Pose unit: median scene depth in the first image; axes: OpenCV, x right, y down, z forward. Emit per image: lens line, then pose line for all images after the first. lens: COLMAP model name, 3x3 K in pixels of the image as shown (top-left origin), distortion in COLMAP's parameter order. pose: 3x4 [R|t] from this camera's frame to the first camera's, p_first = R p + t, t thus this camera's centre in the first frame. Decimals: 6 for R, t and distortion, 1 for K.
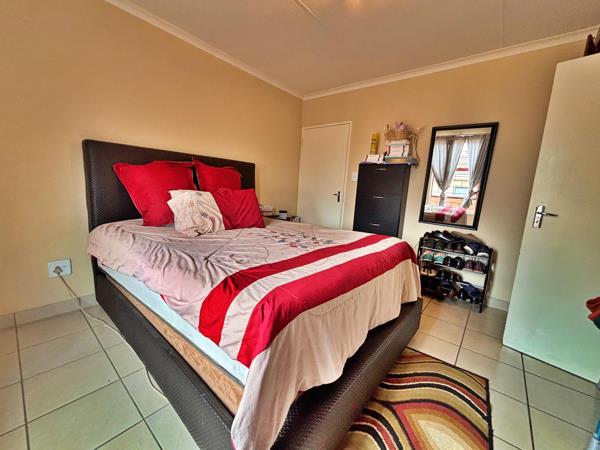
lens RADIAL K [[244.2, 0, 300.0], [0, 244.2, 225.0], [0, 0, 1]] dist [-0.000980, 0.000299]
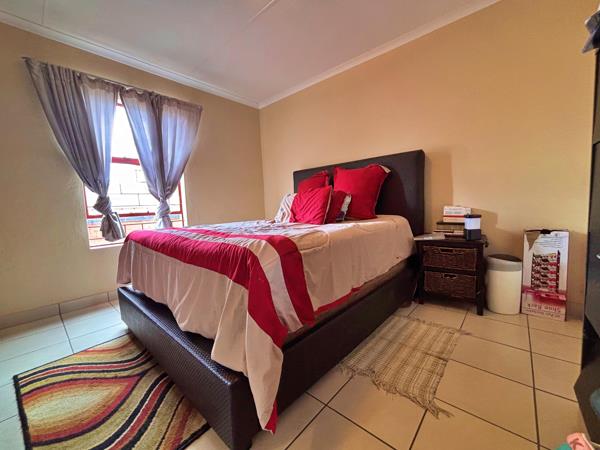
lens RADIAL K [[244.2, 0, 300.0], [0, 244.2, 225.0], [0, 0, 1]] dist [-0.000980, 0.000299]
pose [[-0.036531, 0.039551, -0.998550, 1.111827], [-0.120869, 0.991706, 0.043701, -0.032593], [0.991996, 0.122290, -0.031447, 1.323649]]
